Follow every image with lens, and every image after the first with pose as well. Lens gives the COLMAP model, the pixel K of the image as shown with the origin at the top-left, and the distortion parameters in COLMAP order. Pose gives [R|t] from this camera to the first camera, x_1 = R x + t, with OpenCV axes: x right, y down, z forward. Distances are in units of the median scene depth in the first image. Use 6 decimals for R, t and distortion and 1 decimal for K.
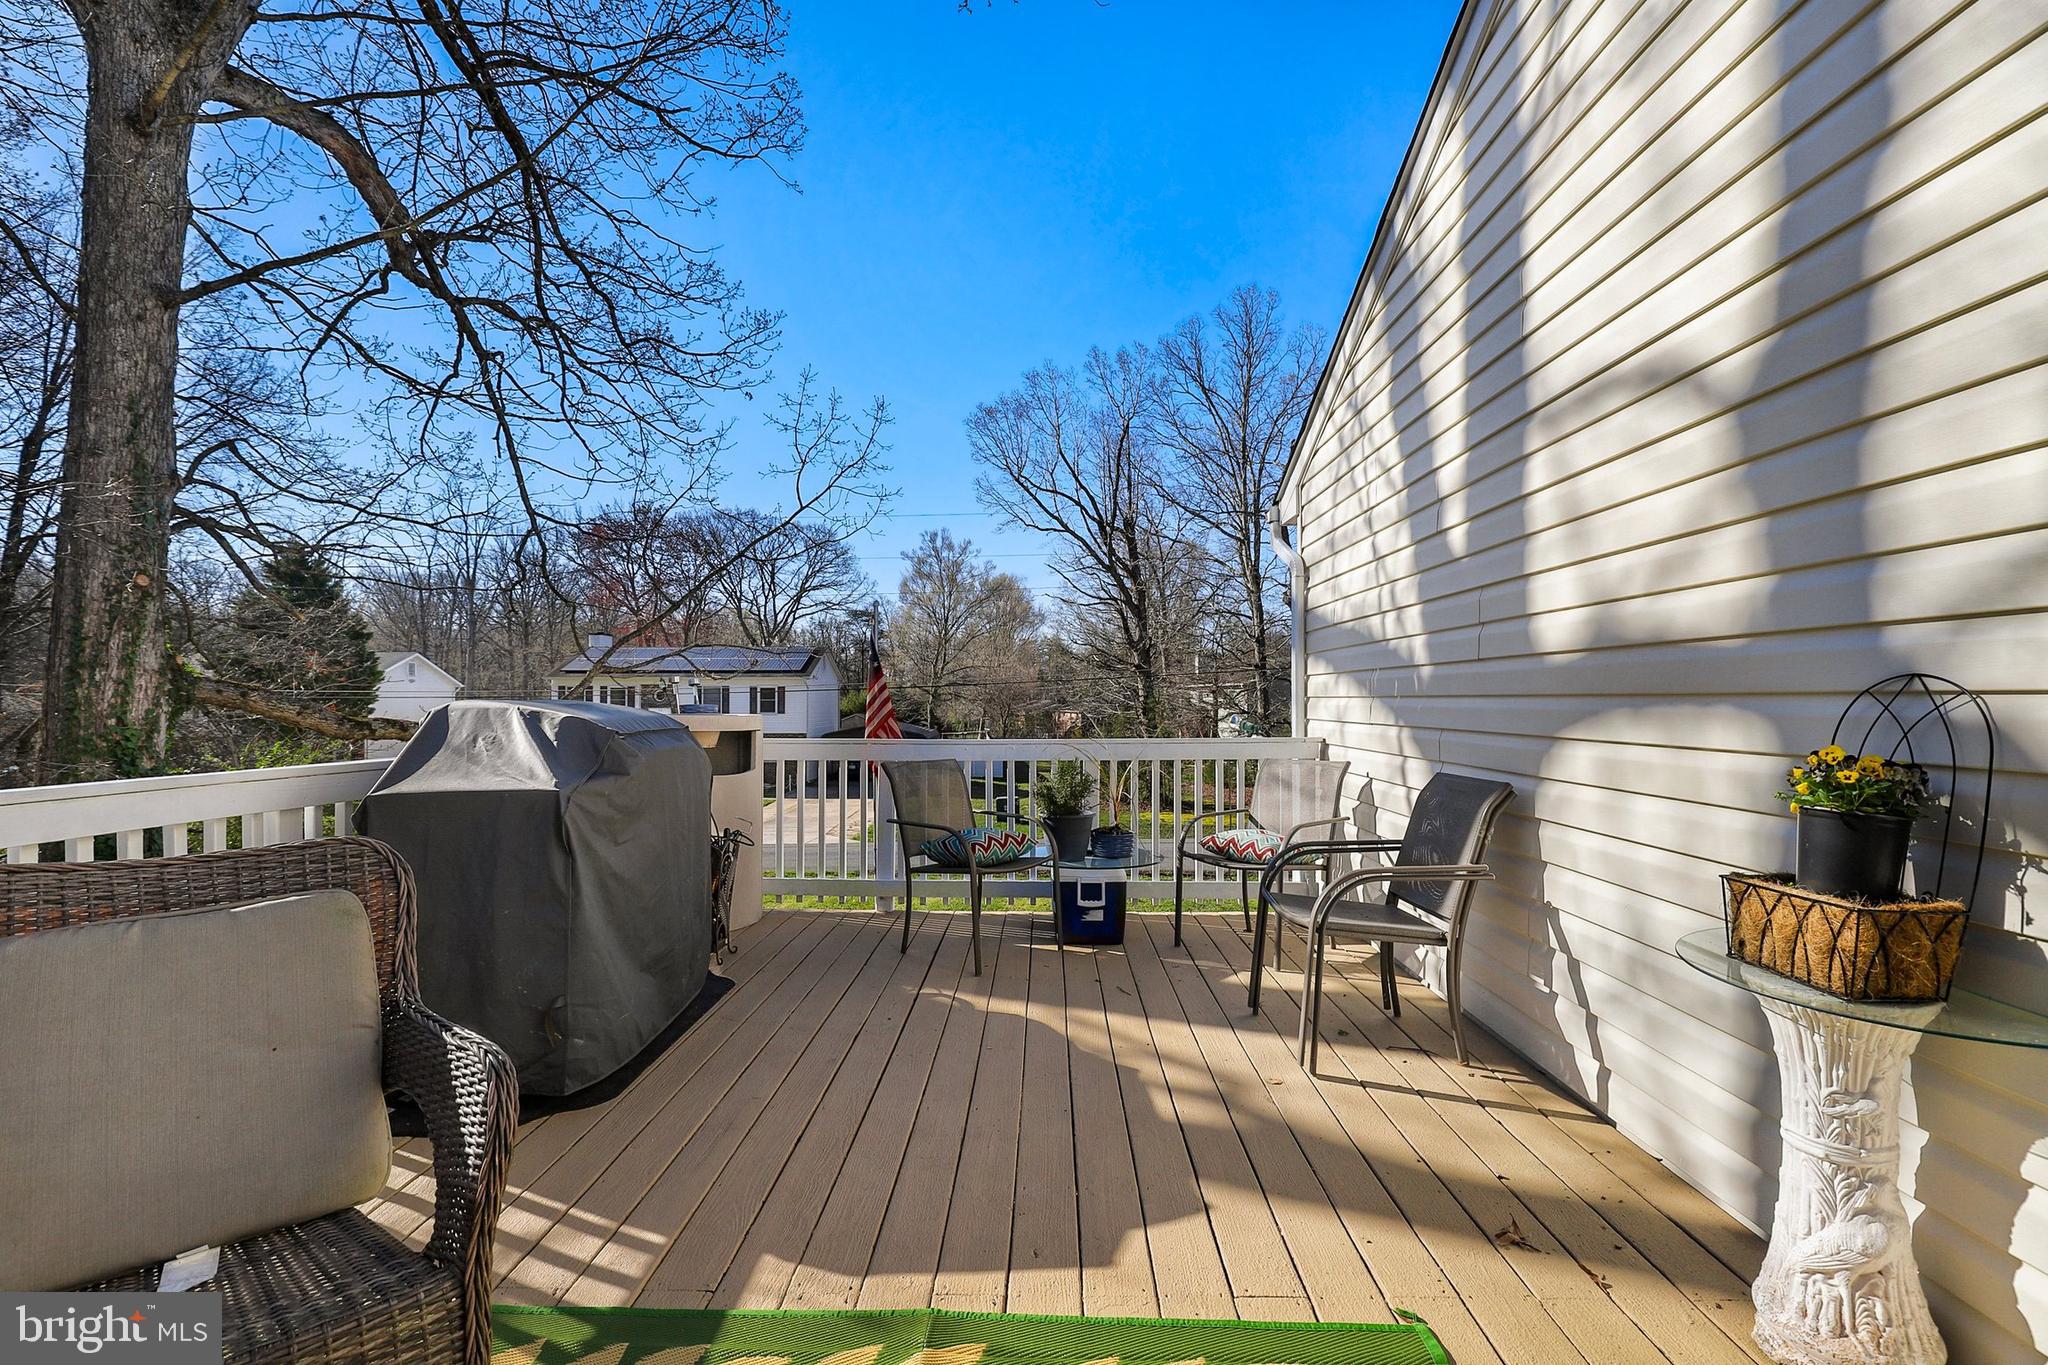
lens RADIAL K [[941.6, 0, 1025.0], [0, 941.6, 691.3], [0, 0, 1]] dist [0.000543, 0.000177]
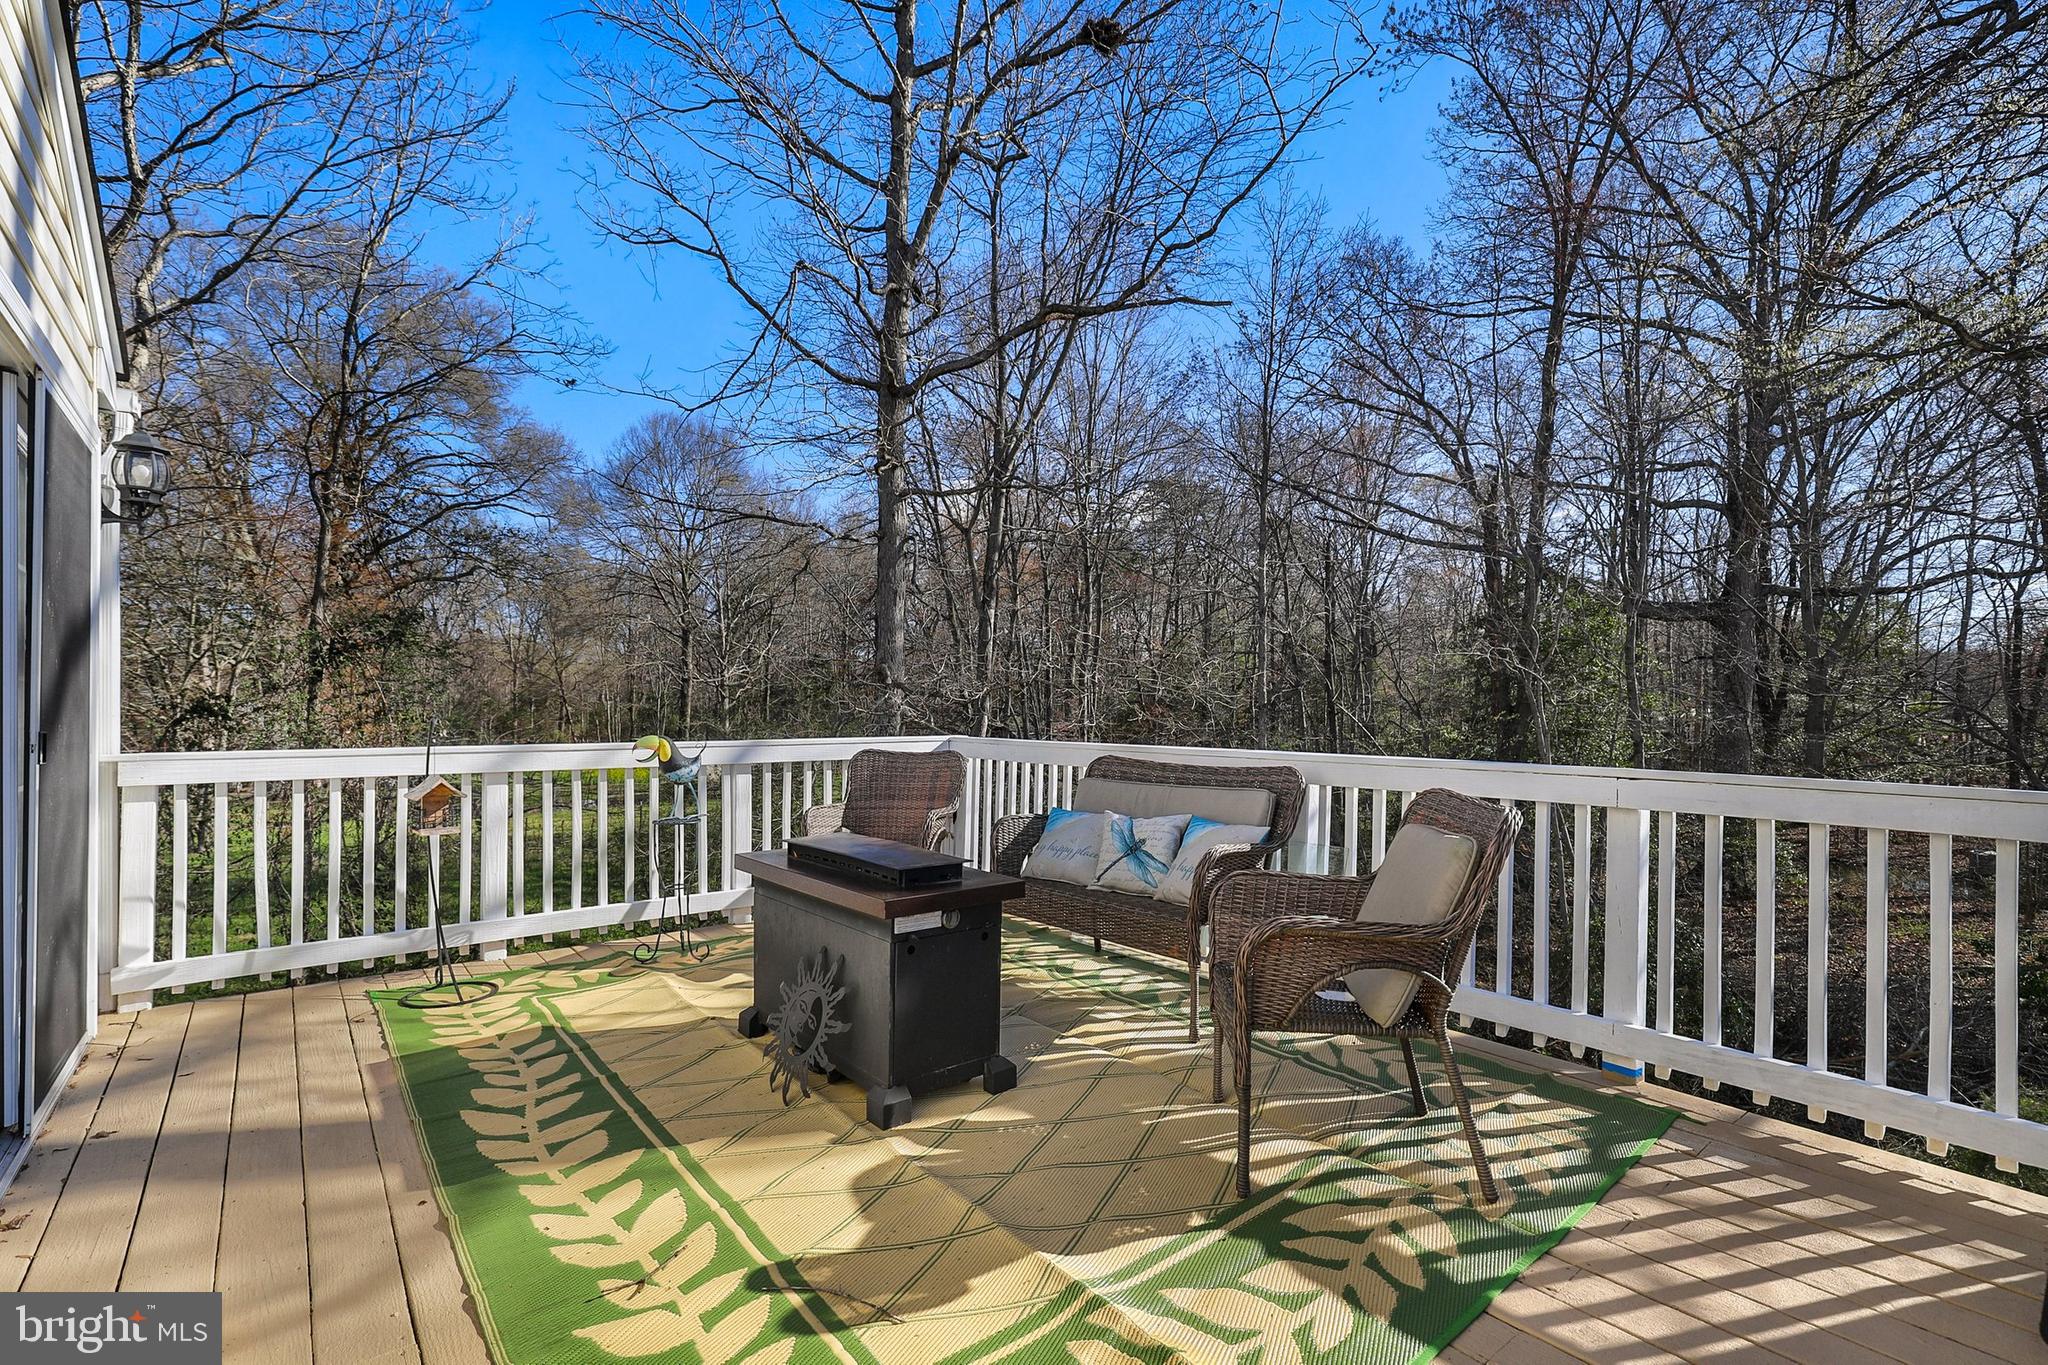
lens RADIAL K [[929.1, 0, 1030.6], [0, 929.1, 702.0], [0, 0, 1]] dist [0.002133, 0.000202]
pose [[-0.759741, -0.001727, -0.650224, 0.093290], [0.003831, 0.999967, -0.007132, 0.001406], [0.650215, -0.007909, -0.759709, 0.224477]]
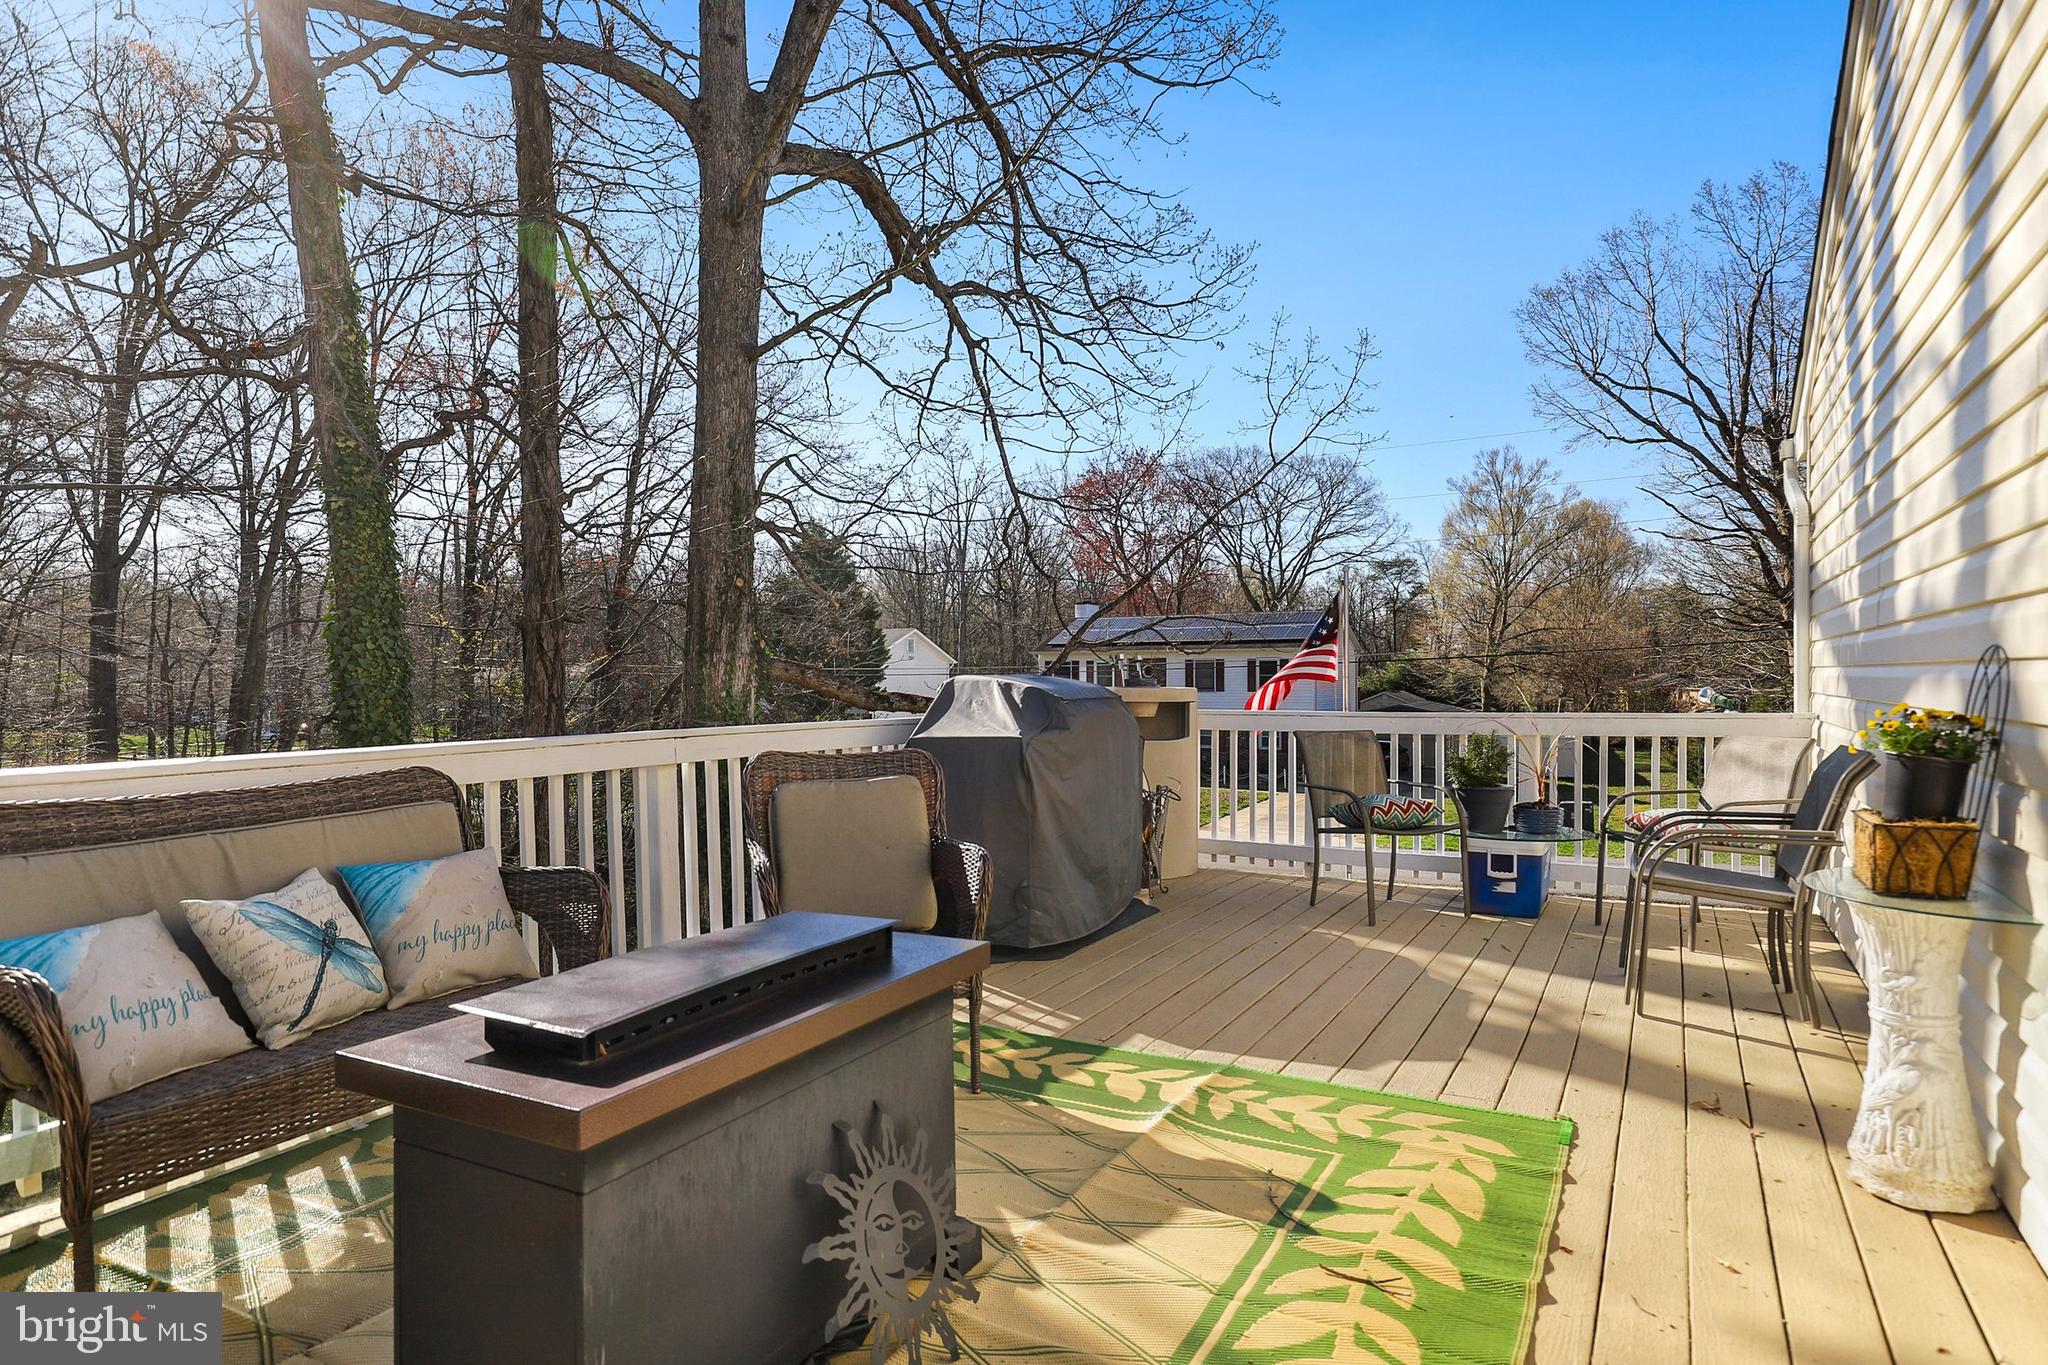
lens RADIAL K [[1176.0, 0, 1035.3], [0, 1176.0, 707.0], [0, 0, 1]] dist [0.000953, 0.000108]
pose [[0.891346, 0.006778, -0.453273, 0.075931], [0.009589, 0.999383, 0.033800, -0.000197], [0.453222, -0.034474, 0.890731, -0.132432]]
